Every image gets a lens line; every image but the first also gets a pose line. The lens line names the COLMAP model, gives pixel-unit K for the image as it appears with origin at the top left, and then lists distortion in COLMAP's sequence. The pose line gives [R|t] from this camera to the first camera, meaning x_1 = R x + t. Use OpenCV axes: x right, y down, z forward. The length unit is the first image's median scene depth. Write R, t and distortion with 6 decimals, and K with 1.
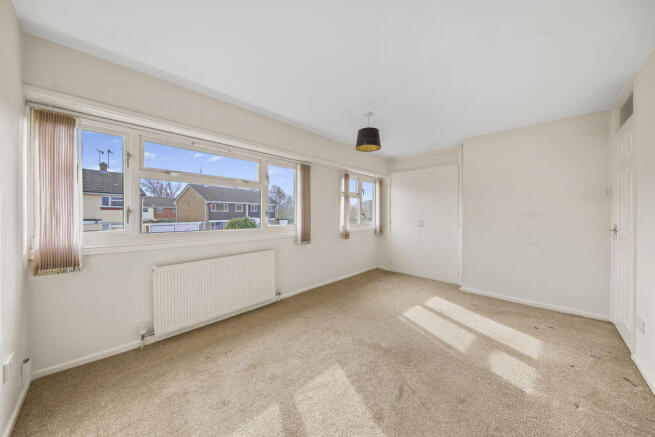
lens RADIAL K [[222.2, 0, 329.5], [0, 222.2, 214.9], [0, 0, 1]] dist [0.001049, 0.000012]
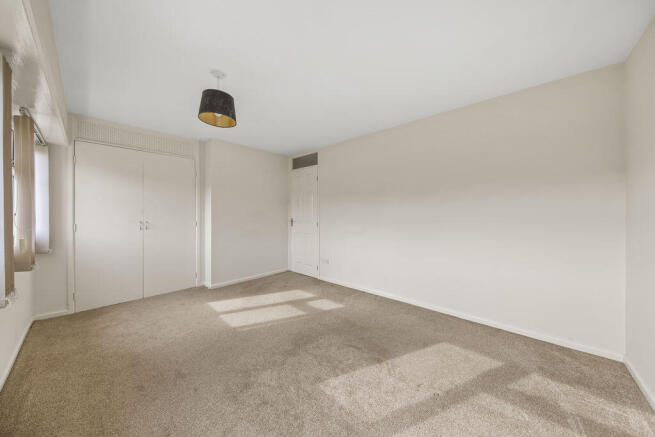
lens RADIAL K [[222.2, 0, 329.5], [0, 222.2, 216.1], [0, 0, 1]] dist [0.001049, 0.000012]
pose [[-0.025620, -0.012518, 0.999593, -0.639833], [0.004066, 0.999912, 0.012626, 0.000175], [-0.999663, 0.004388, -0.025567, 0.749022]]
